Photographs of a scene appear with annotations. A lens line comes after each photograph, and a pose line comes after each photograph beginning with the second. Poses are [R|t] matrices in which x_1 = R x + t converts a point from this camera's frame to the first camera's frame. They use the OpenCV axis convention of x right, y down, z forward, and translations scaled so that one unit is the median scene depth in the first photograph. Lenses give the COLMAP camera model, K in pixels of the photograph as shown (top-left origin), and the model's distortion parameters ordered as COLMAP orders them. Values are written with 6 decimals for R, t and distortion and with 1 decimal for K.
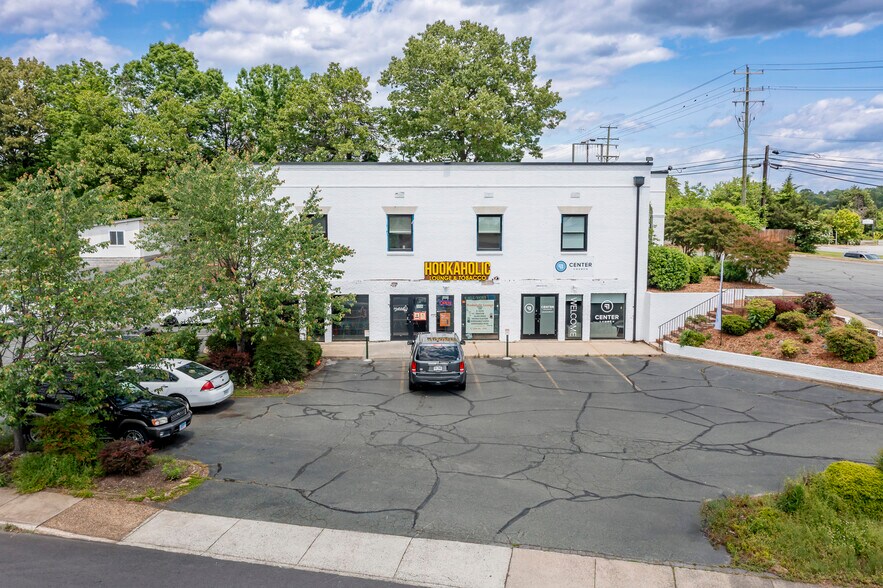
lens RADIAL K [[703.7, 0, 441.5], [0, 703.7, 294.0], [0, 0, 1]] dist [0.004791, 0.007359]
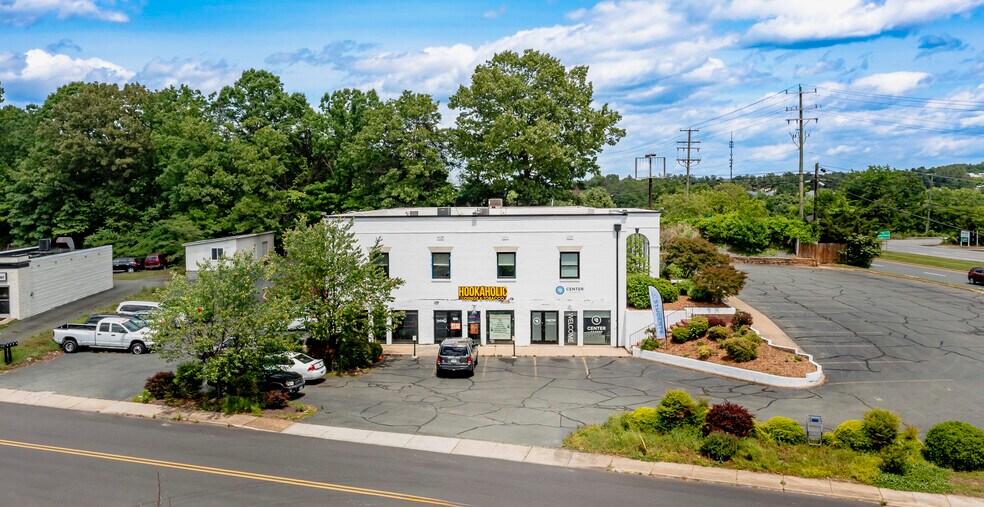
lens RADIAL K [[877.3, 0, 442.0], [0, 877.3, 249.5], [0, 0, 1]] dist [0.005473, -0.009063]
pose [[0.991730, -0.000831, -0.128338, 0.161998], [-0.005586, 0.998752, -0.049632, -0.032329], [0.128219, 0.049939, 0.990488, -0.696380]]
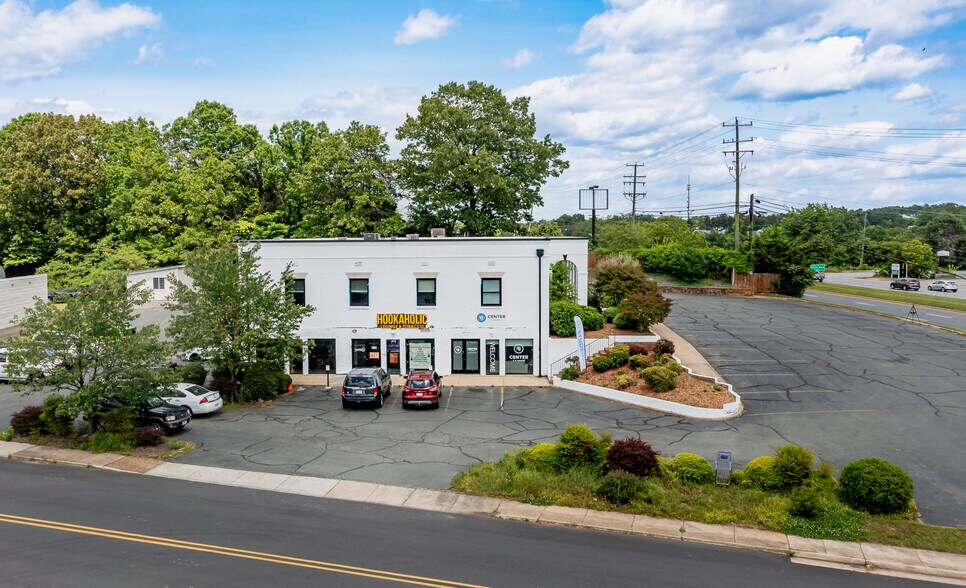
lens RADIAL K [[810.0, 0, 457.2], [0, 810.0, 296.9], [0, 0, 1]] dist [-0.005930, 0.009605]
pose [[0.995987, 0.001404, -0.089486, 0.260135], [-0.004419, 0.999429, -0.033498, -0.027675], [0.089388, 0.033759, 0.995425, -0.499607]]
